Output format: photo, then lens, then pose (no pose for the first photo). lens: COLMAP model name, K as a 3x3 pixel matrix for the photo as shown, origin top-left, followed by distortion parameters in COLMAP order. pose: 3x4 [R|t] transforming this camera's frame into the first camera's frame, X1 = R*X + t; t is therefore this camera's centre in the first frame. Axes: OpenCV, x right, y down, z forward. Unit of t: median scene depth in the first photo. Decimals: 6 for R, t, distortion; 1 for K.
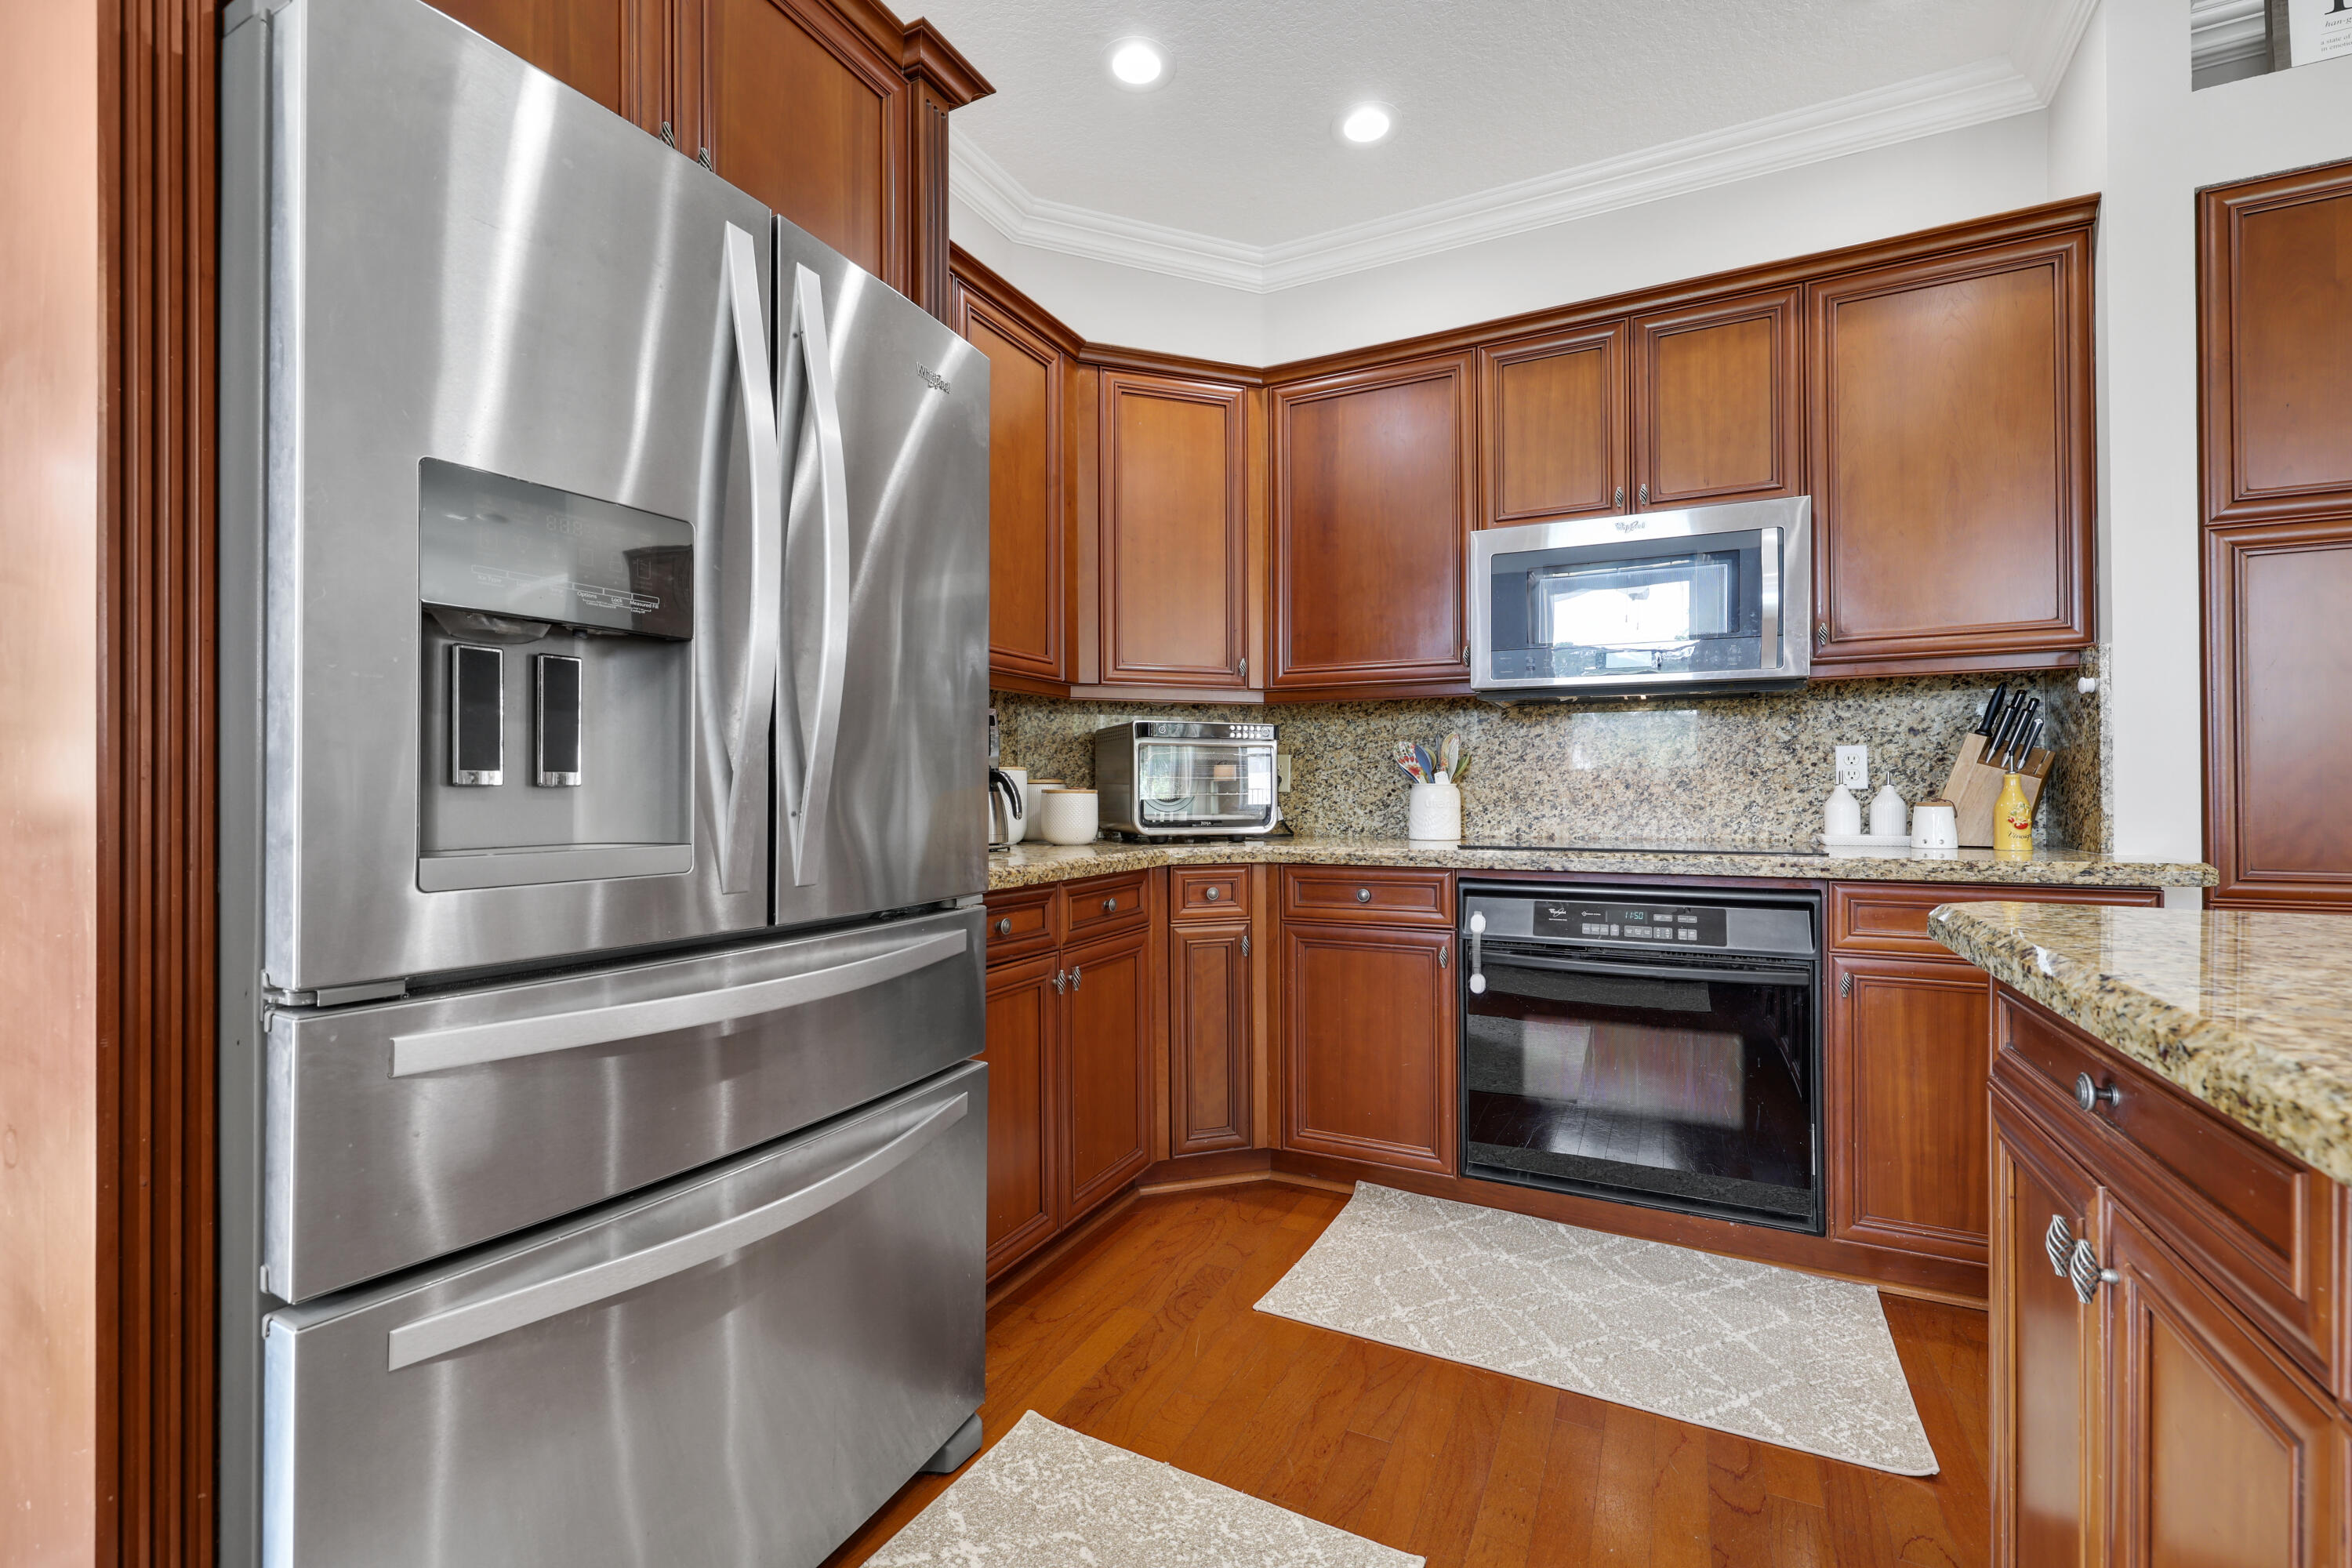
lens RADIAL K [[994.2, 0, 1186.4], [0, 994.2, 787.1], [0, 0, 1]] dist [0.002292, -0.002221]
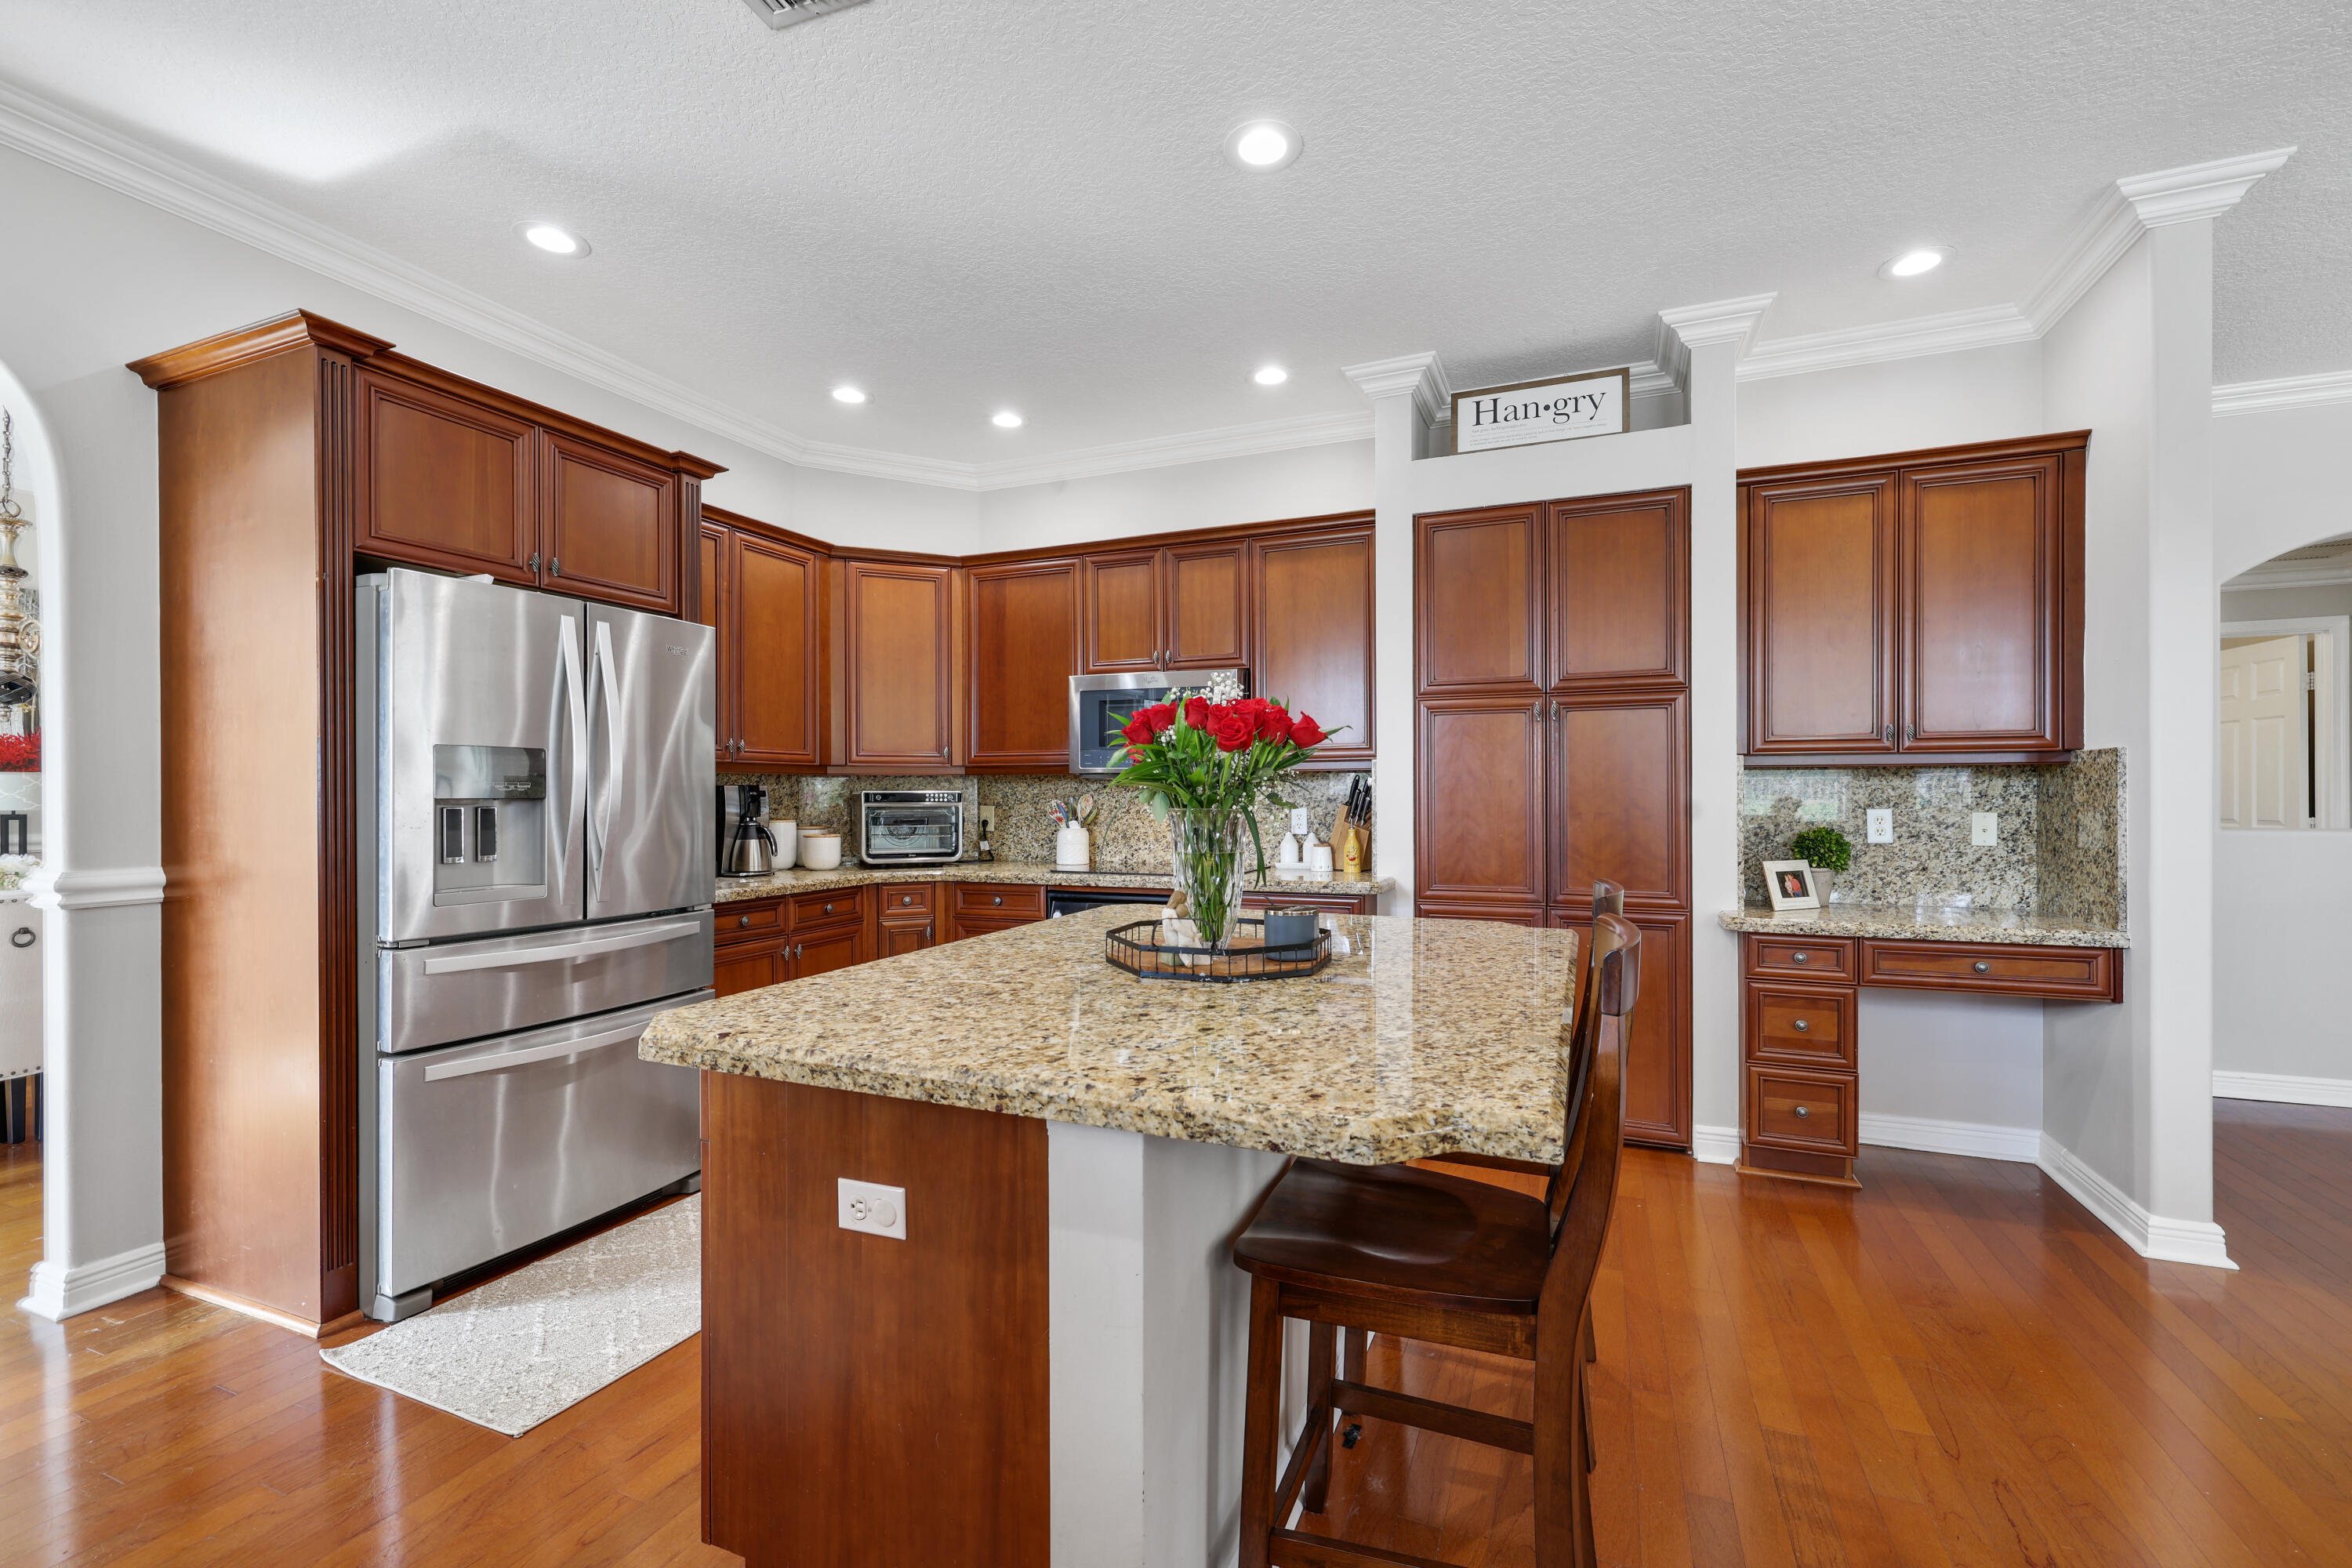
lens RADIAL K [[994.2, 0, 1198.1], [0, 994.2, 796.9], [0, 0, 1]] dist [0.002292, -0.002221]
pose [[0.997398, -0.000555, 0.072091, 0.433948], [-0.000043, 0.999966, 0.008304, -0.084104], [-0.072094, -0.008285, 0.997363, -0.725617]]
